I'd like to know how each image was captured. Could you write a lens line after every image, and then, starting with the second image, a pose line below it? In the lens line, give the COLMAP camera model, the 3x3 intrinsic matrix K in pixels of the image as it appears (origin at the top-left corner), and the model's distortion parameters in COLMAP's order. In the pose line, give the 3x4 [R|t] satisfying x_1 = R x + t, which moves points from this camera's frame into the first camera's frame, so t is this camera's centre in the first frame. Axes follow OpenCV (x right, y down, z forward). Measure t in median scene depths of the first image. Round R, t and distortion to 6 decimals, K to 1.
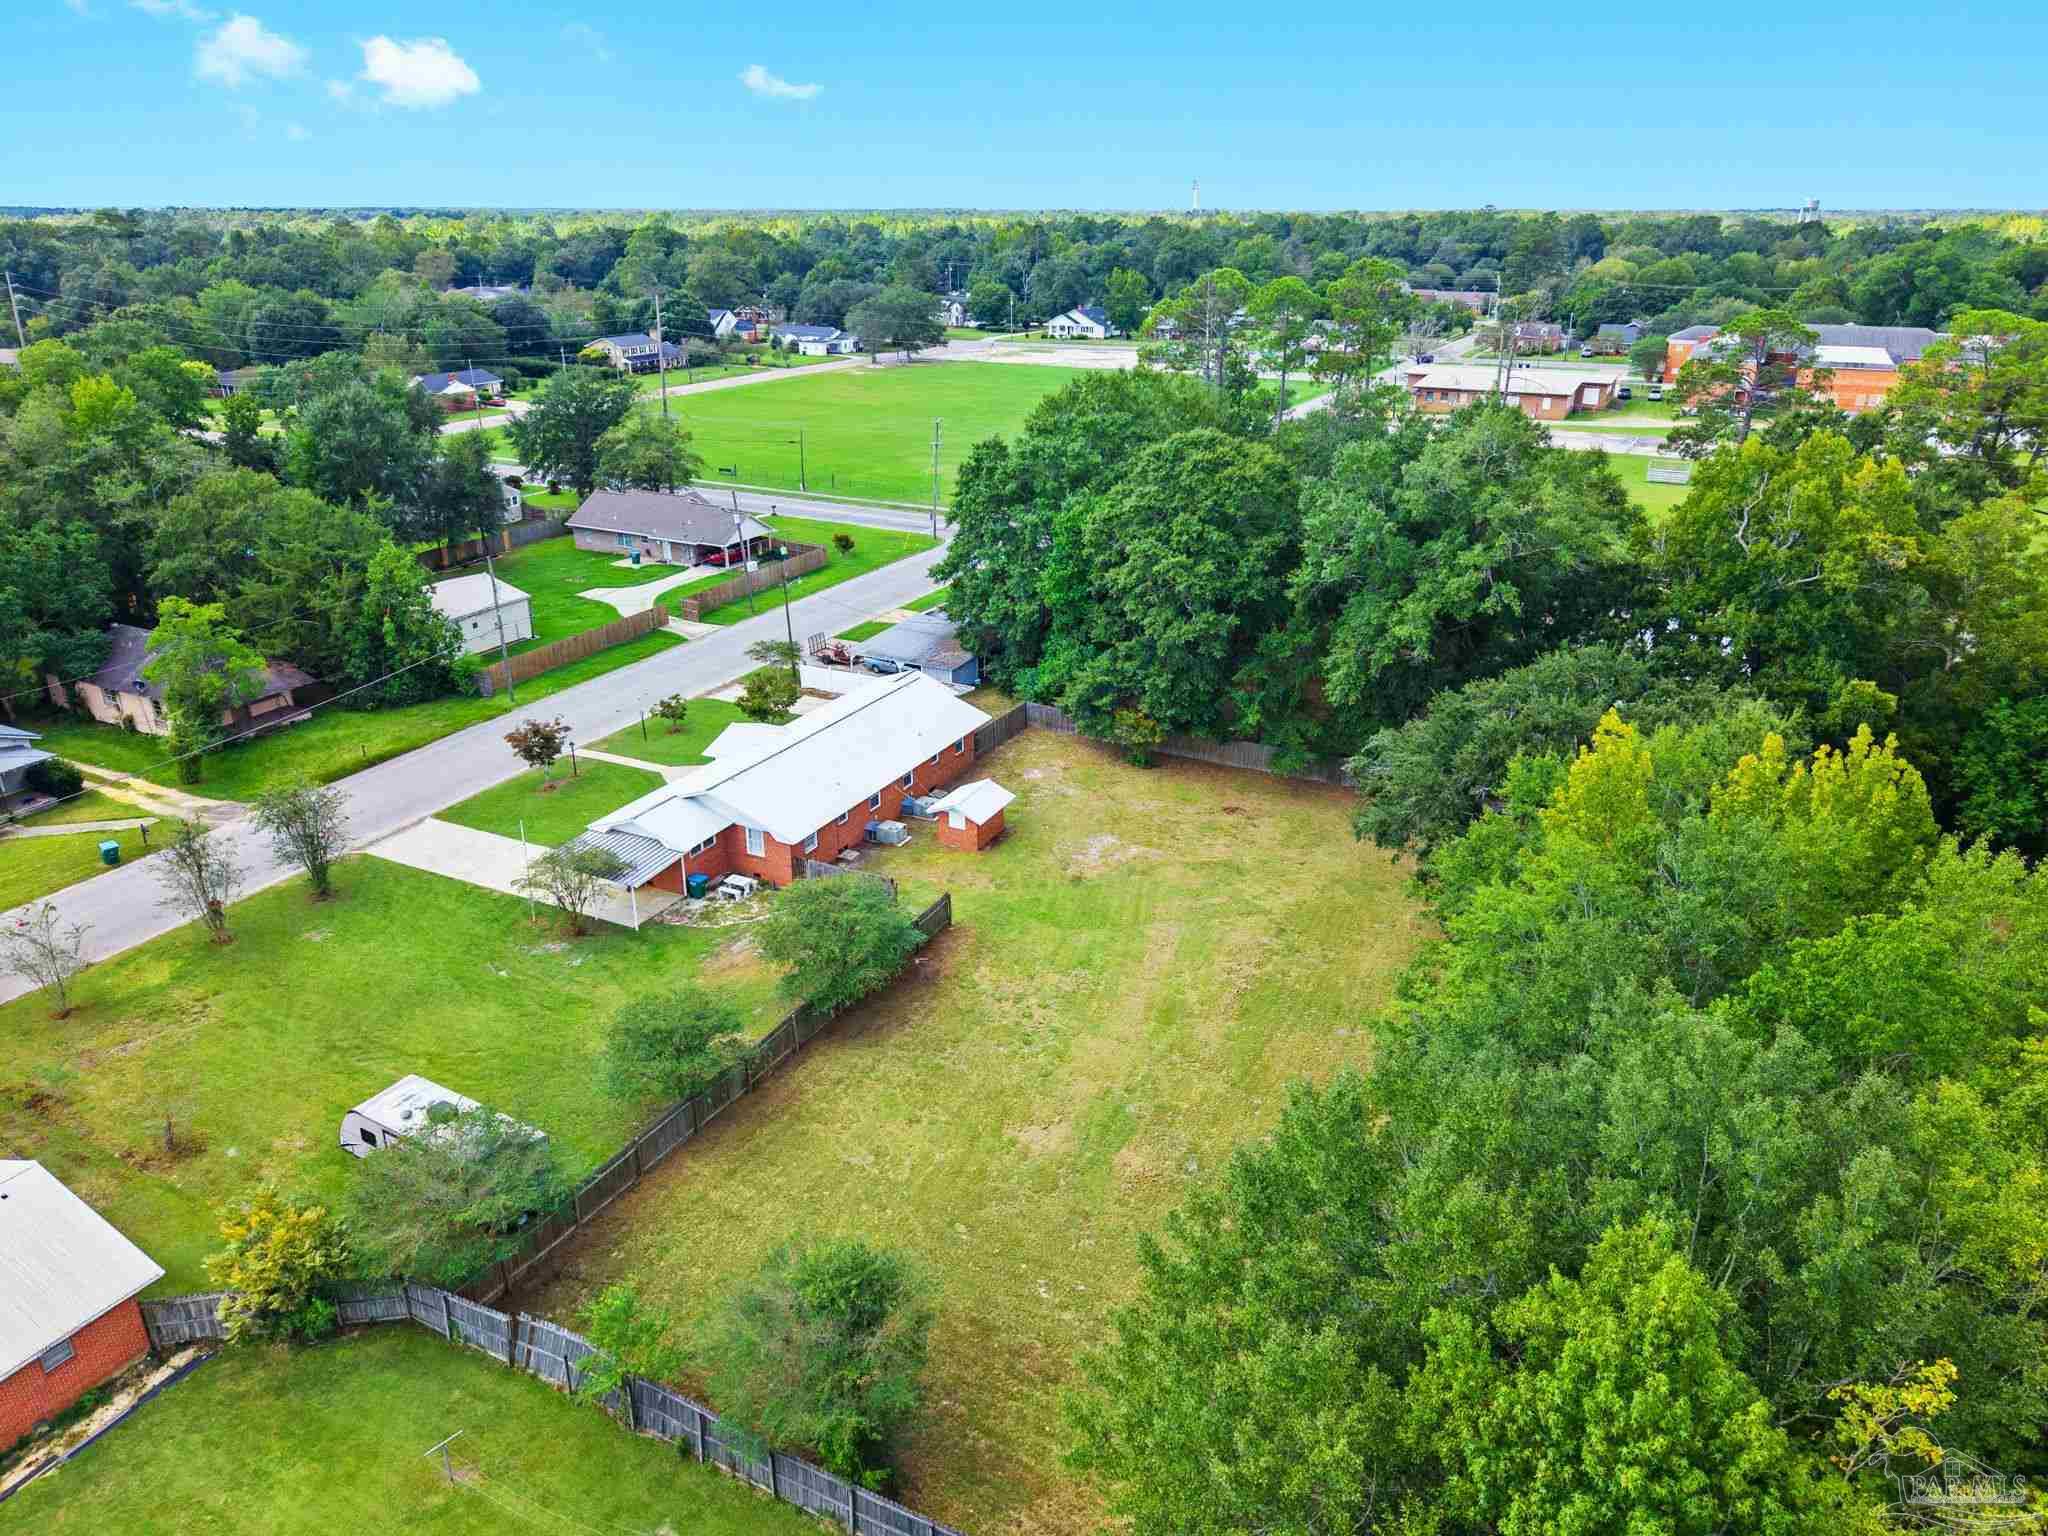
lens RADIAL K [[1360.8, 0, 1027.5], [0, 1360.8, 769.0], [0, 0, 1]] dist [0.028453, -0.029832]
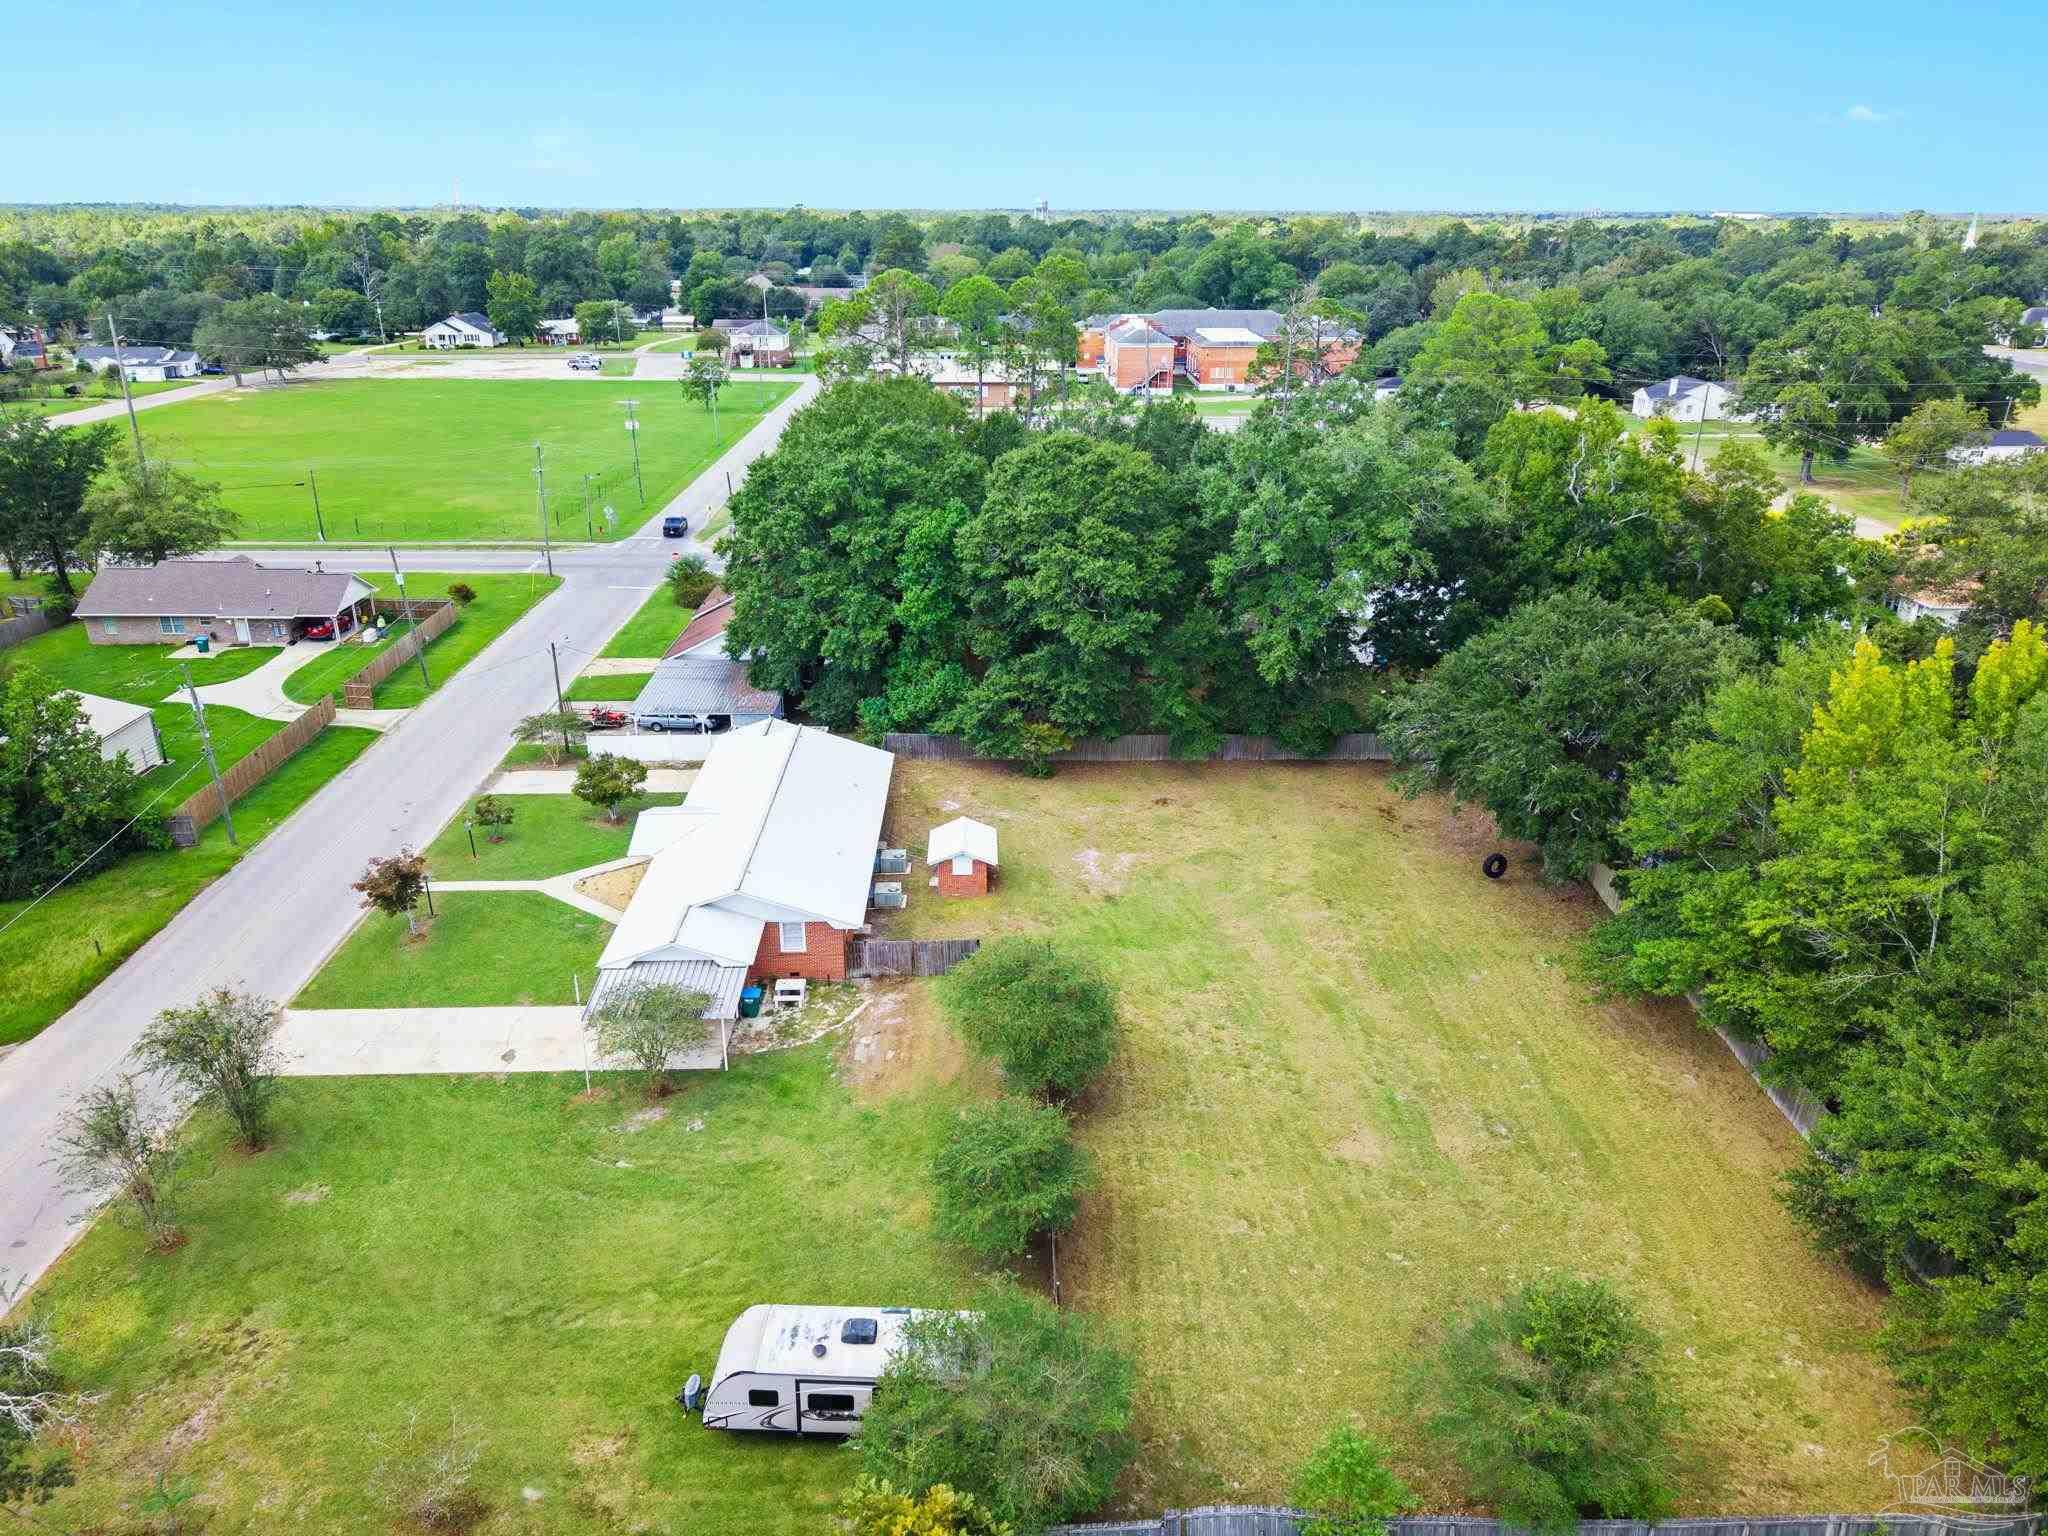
lens RADIAL K [[1360.8, 0, 1027.5], [0, 1360.8, 769.0], [0, 0, 1]] dist [0.028453, -0.029832]
pose [[0.882012, -0.177700, 0.436438, -0.227497], [0.177186, 0.983269, 0.042268, -0.032984], [-0.436647, 0.040049, 0.898741, 0.078891]]
